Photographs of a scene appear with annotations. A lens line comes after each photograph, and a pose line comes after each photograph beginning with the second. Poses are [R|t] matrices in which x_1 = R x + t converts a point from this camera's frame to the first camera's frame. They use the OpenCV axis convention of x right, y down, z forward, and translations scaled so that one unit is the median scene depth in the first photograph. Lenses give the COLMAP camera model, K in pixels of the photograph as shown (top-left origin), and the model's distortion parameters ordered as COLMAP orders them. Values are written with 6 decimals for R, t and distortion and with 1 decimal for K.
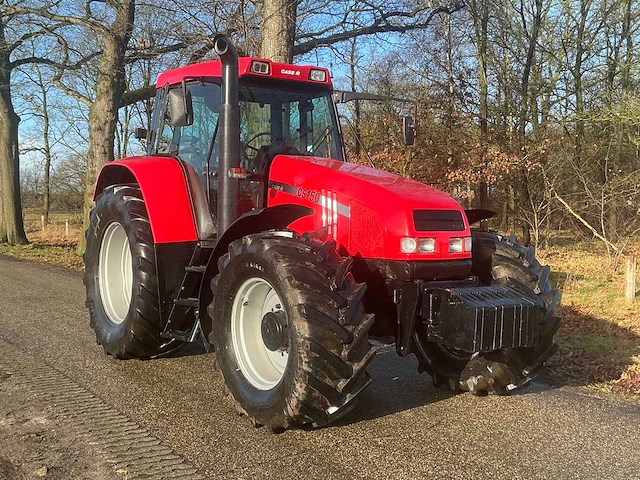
lens RADIAL K [[702.3, 0, 322.5], [0, 702.3, 242.6], [0, 0, 1]] dist [0.086025, 0.000000]
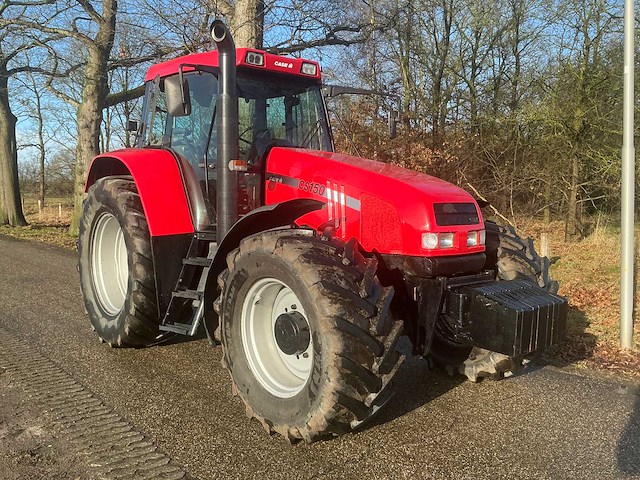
lens RADIAL K [[559.4, 0, 318.2], [0, 559.4, 238.2], [0, 0, 1]] dist [0.066594, -0.087082]
pose [[0.996505, -0.014136, 0.082334, -0.077907], [0.011485, 0.999403, 0.032590, -0.022524], [-0.082745, -0.031531, 0.996072, 0.222171]]
